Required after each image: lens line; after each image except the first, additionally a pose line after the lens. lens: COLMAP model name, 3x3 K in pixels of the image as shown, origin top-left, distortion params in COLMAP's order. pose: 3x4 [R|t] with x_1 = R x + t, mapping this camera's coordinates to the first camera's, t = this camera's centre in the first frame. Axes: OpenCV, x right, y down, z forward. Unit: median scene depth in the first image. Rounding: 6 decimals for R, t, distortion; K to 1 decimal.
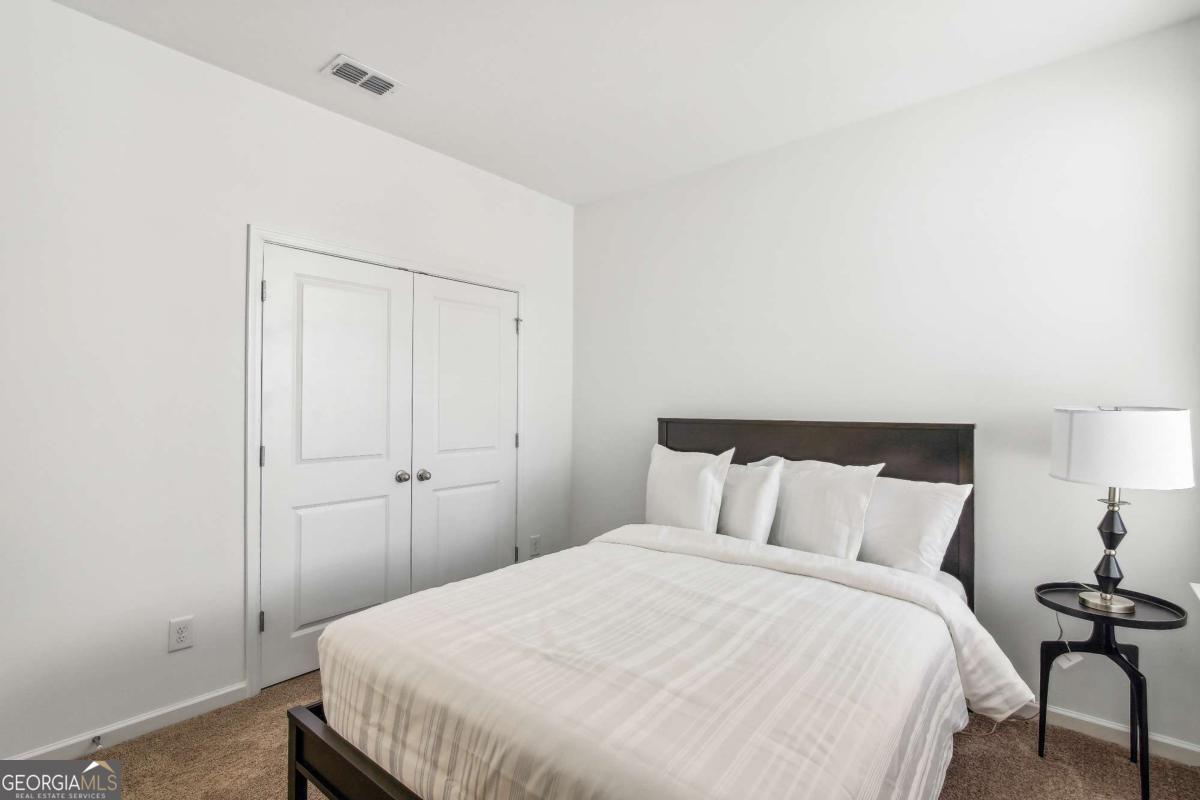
lens RADIAL K [[561.9, 0, 598.0], [0, 561.9, 403.7], [0, 0, 1]] dist [-0.004444, 0.000301]
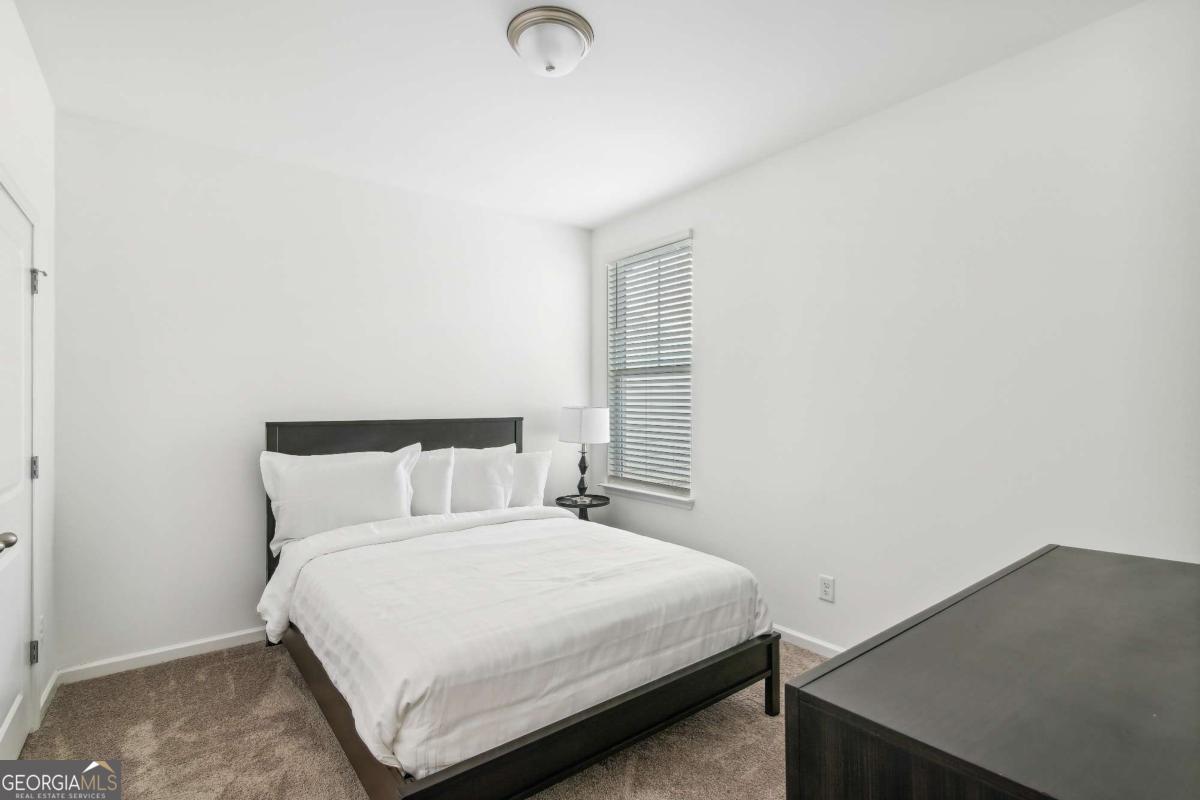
lens RADIAL K [[561.9, 0, 598.4], [0, 561.9, 399.5], [0, 0, 1]] dist [-0.004444, 0.000301]
pose [[0.211028, 0.002351, 0.977477, -0.895035], [-0.002110, 0.999996, -0.001950, -0.013552], [-0.977478, -0.001651, 0.211032, 0.390418]]
